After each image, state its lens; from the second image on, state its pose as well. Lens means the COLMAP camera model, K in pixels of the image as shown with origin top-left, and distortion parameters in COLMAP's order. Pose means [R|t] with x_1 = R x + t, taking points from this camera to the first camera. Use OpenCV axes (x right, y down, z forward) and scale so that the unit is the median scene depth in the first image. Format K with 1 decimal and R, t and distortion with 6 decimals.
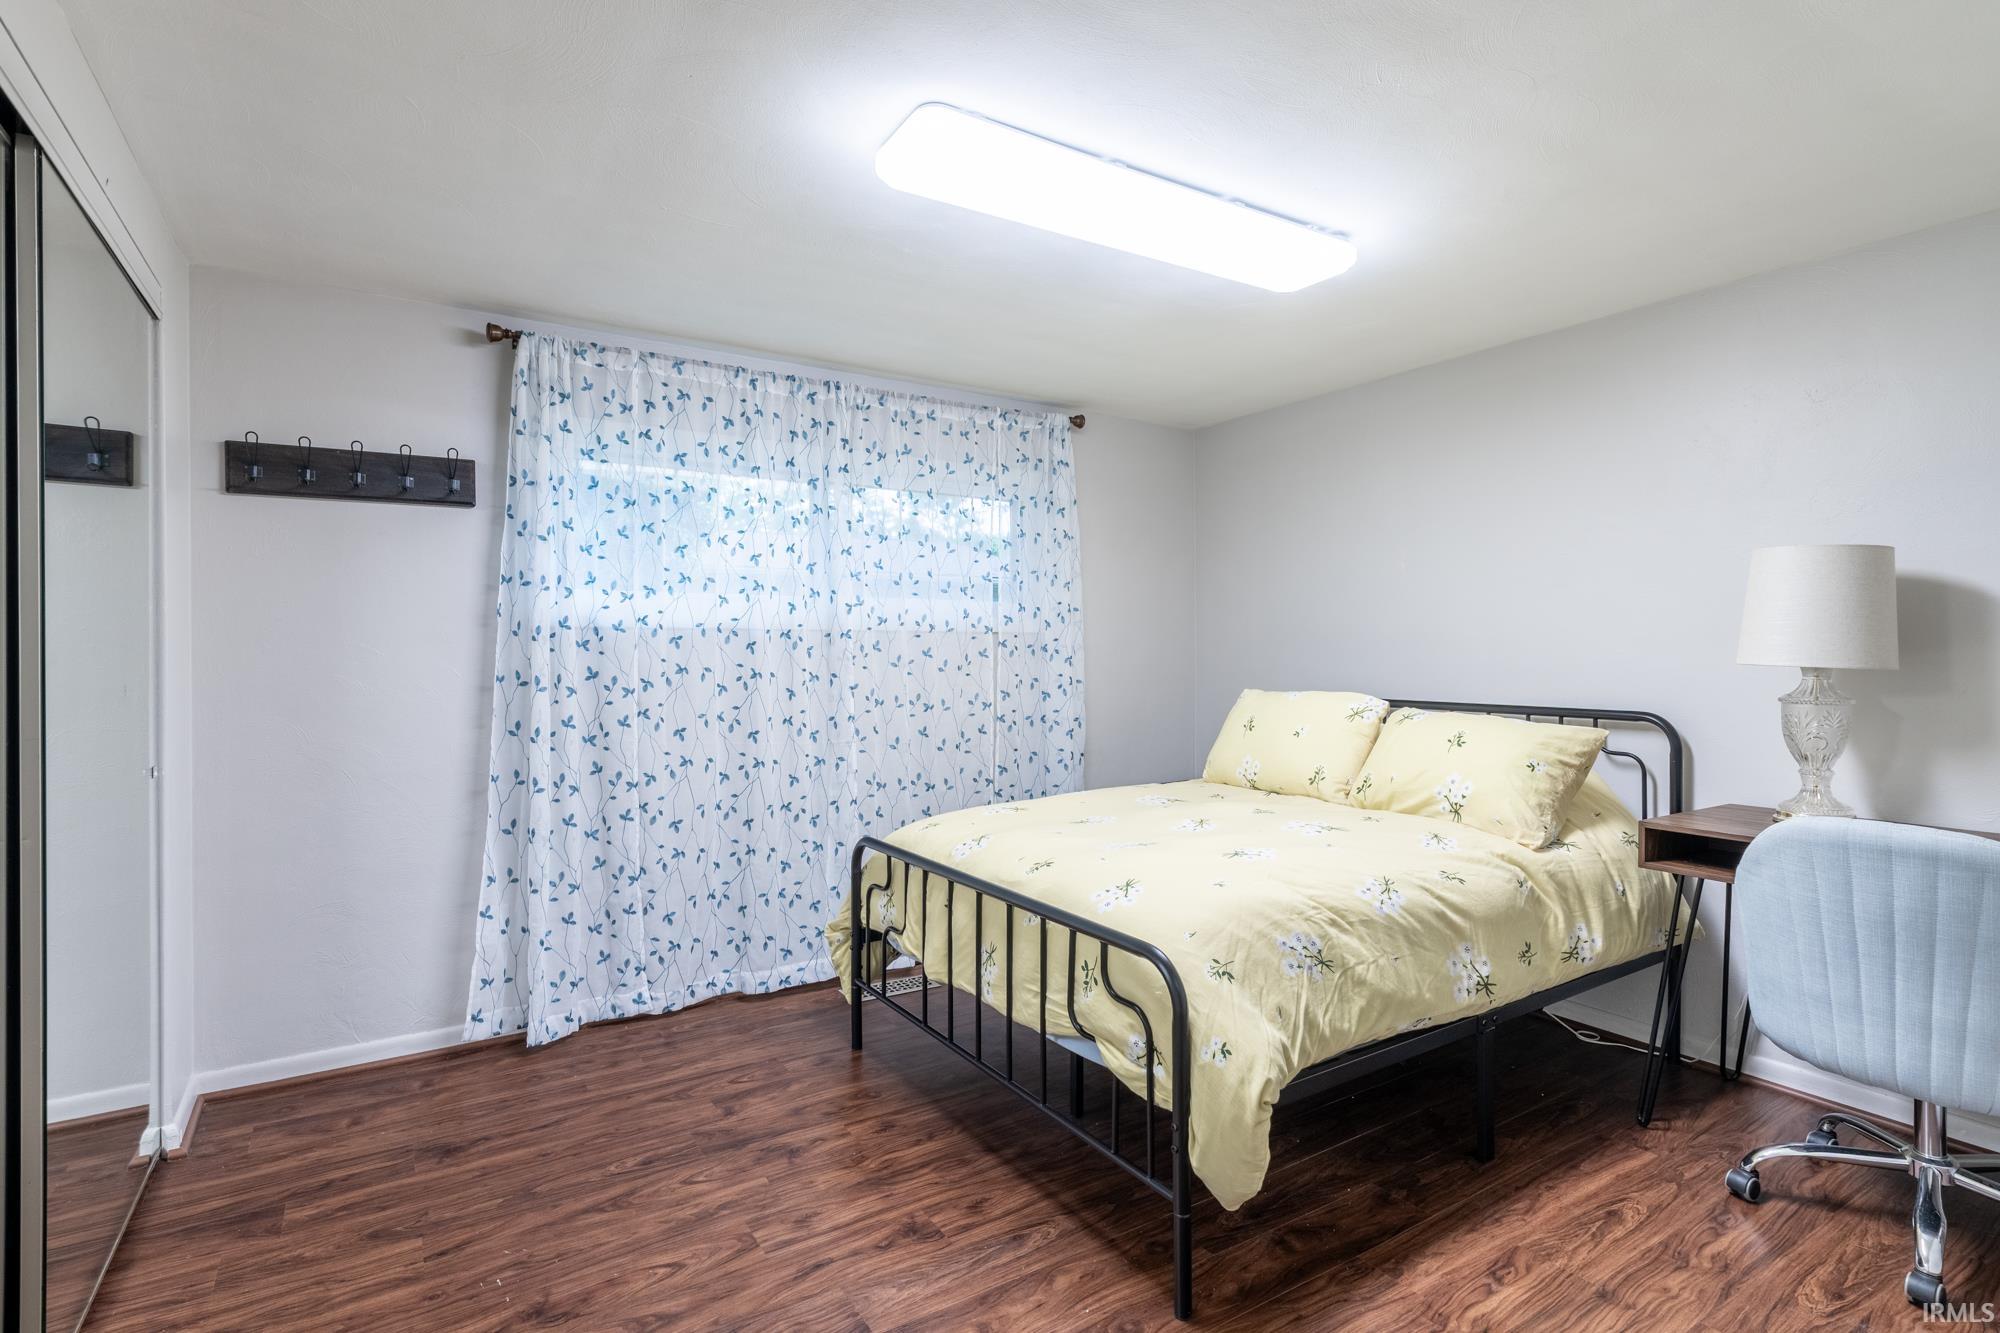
lens RADIAL K [[977.8, 0, 1006.5], [0, 977.8, 657.4], [0, 0, 1]] dist [-0.004003, 0.002429]
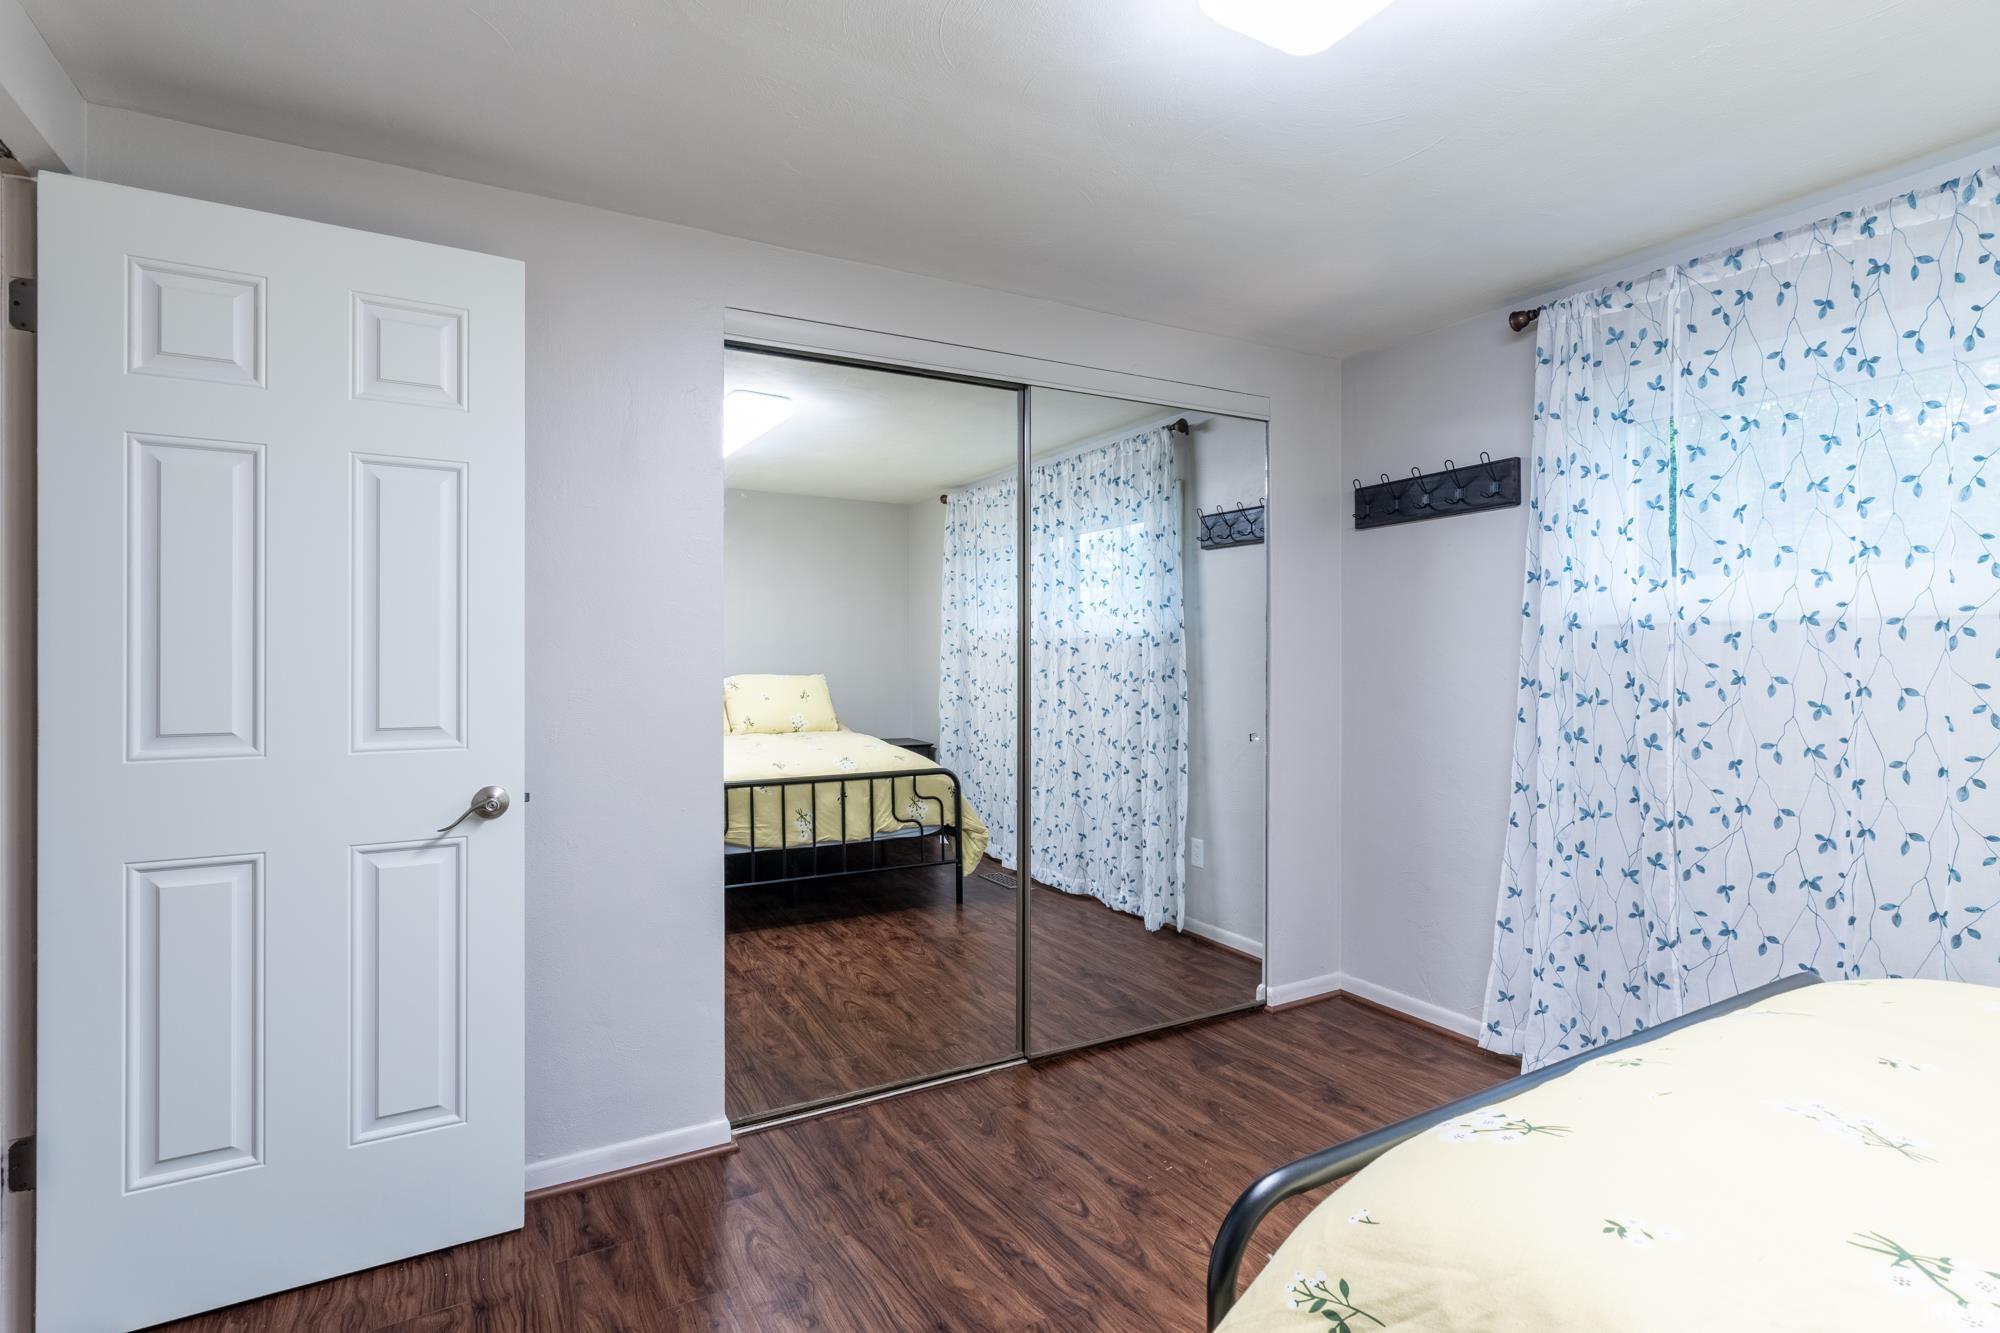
lens RADIAL K [[977.8, 0, 1008.8], [0, 977.8, 663.6], [0, 0, 1]] dist [-0.004003, 0.002429]
pose [[-0.047800, 0.010655, -0.998800, 0.453069], [-0.004953, 0.999928, 0.010904, -0.004418], [0.998845, 0.005468, -0.047744, 0.544722]]
